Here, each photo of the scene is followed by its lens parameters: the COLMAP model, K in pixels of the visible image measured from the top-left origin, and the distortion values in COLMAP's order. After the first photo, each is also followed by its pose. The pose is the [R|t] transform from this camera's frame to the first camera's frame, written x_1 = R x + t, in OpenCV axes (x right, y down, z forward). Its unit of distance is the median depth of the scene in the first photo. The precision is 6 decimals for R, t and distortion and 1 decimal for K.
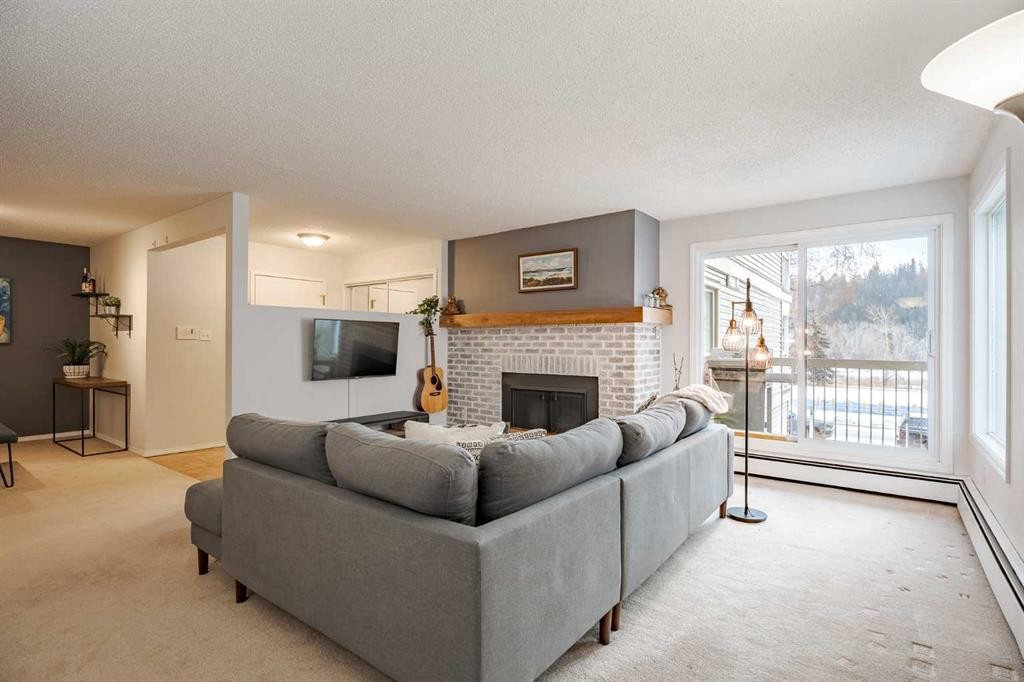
lens RADIAL K [[497.9, 0, 506.9], [0, 497.9, 345.2], [0, 0, 1]] dist [-0.000479, 0.000125]
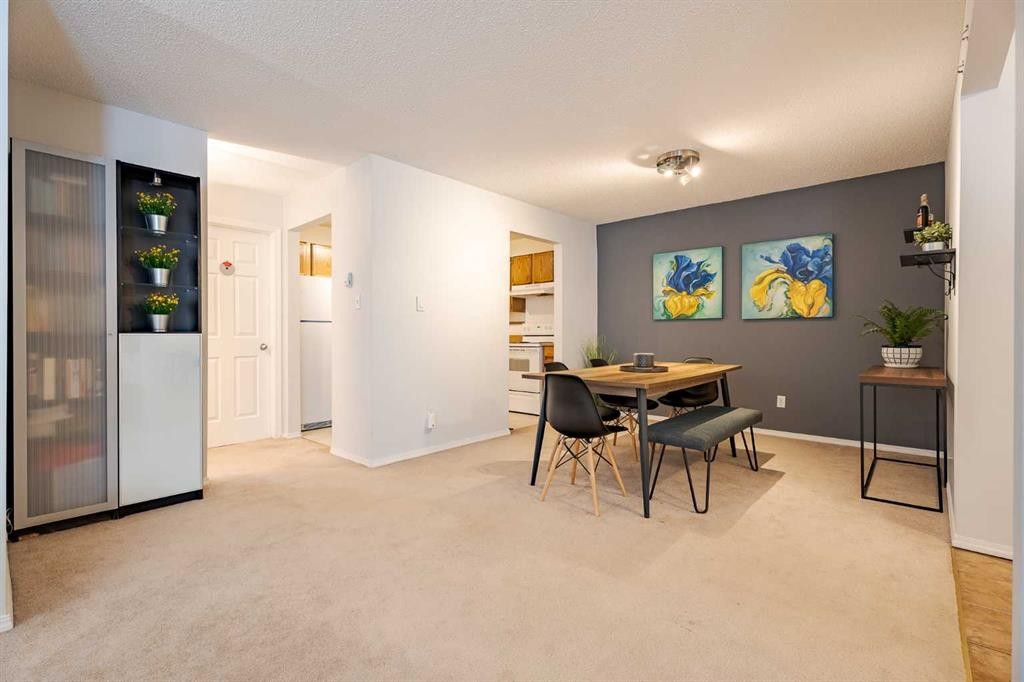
lens RADIAL K [[463.8, 0, 511.8], [0, 463.8, 337.6], [0, 0, 1]] dist [-0.000027, 0.000167]
pose [[-0.075172, 0.005031, -0.997158, -0.232212], [0.001669, 0.999987, 0.004919, 0.024206], [0.997169, -0.001294, -0.075180, 0.553736]]
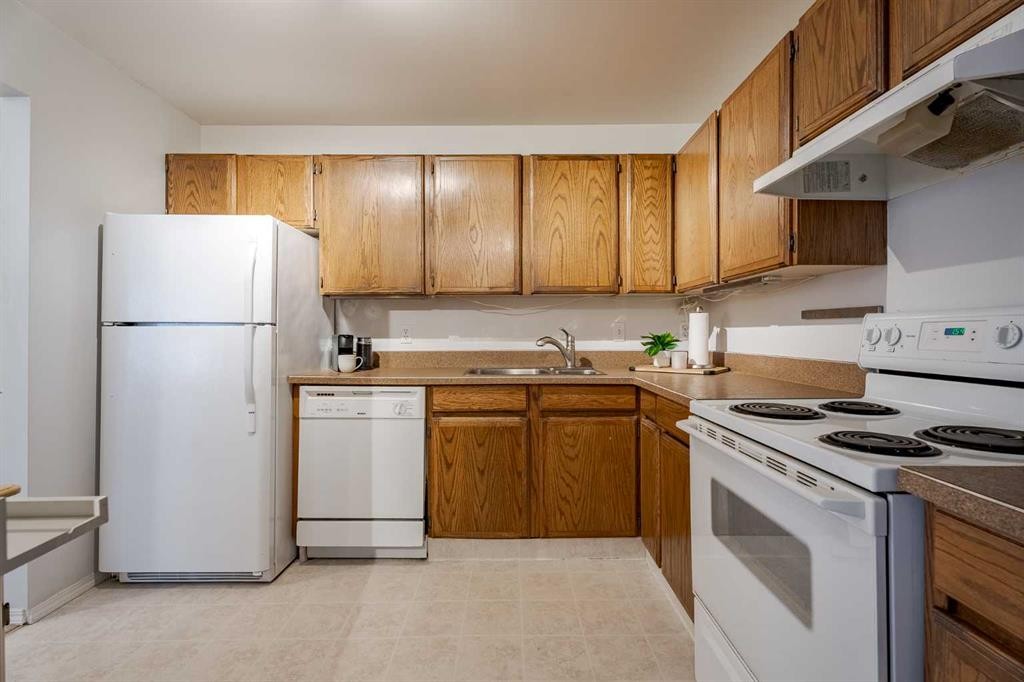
lens RADIAL K [[466.0, 0, 511.3], [0, 466.0, 333.0], [0, 0, 1]] dist [-0.002045, 0.000088]
pose [[-0.795223, -0.003403, -0.606307, -1.106429], [-0.001200, 0.999991, -0.004039, 0.005323], [0.606315, -0.002485, -0.795220, 0.580158]]
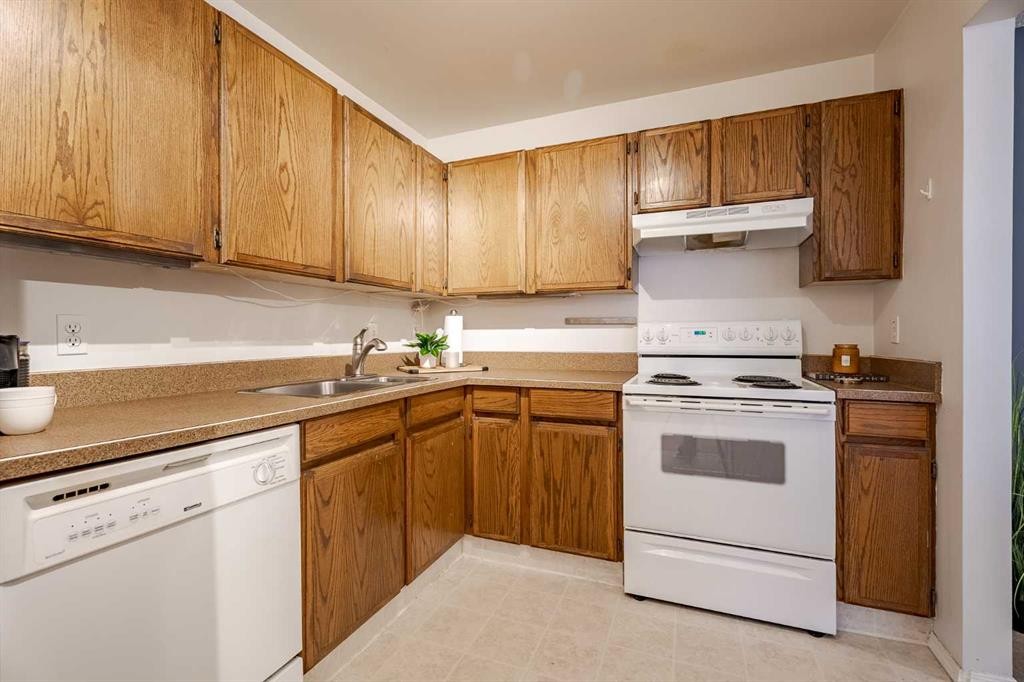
lens RADIAL K [[463.8, 0, 511.8], [0, 463.8, 337.6], [0, 0, 1]] dist [-0.000027, 0.000167]
pose [[0.274524, -0.000957, -0.961580, -1.035386], [0.004650, 0.999989, 0.000332, 0.006950], [0.961569, -0.004563, 0.274526, 0.250551]]
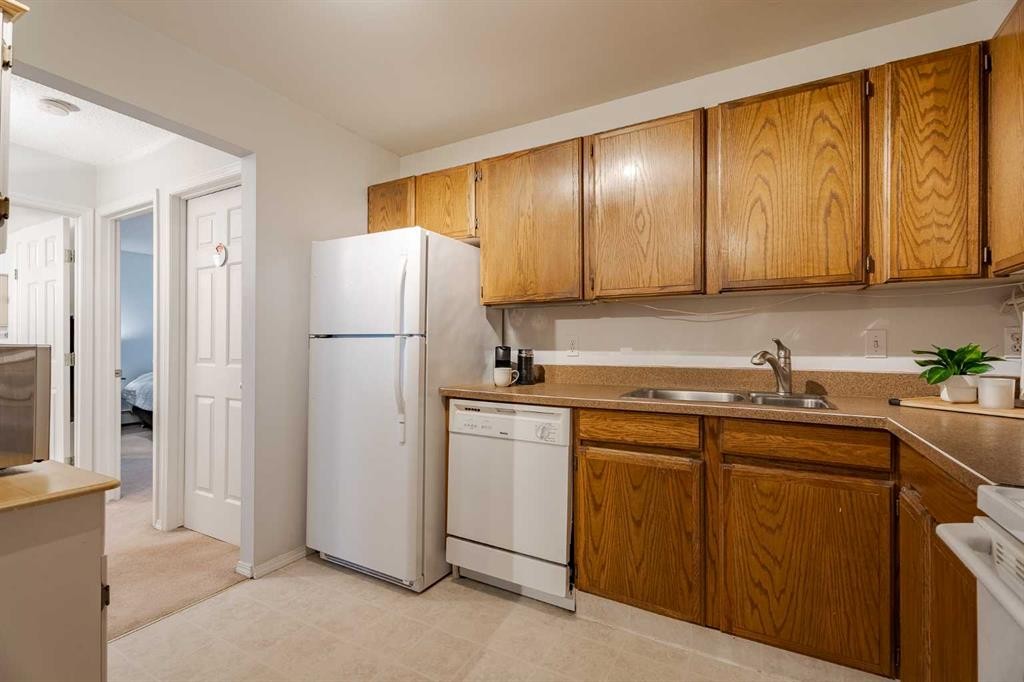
lens RADIAL K [[459.2, 0, 508.1], [0, 459.2, 344.8], [0, 0, 1]] dist [0.000442, -0.000180]
pose [[-0.991397, -0.005411, -0.130774, -1.204139], [-0.005238, 0.999985, -0.001668, 0.004626], [0.130781, -0.000969, -0.991411, 0.539347]]
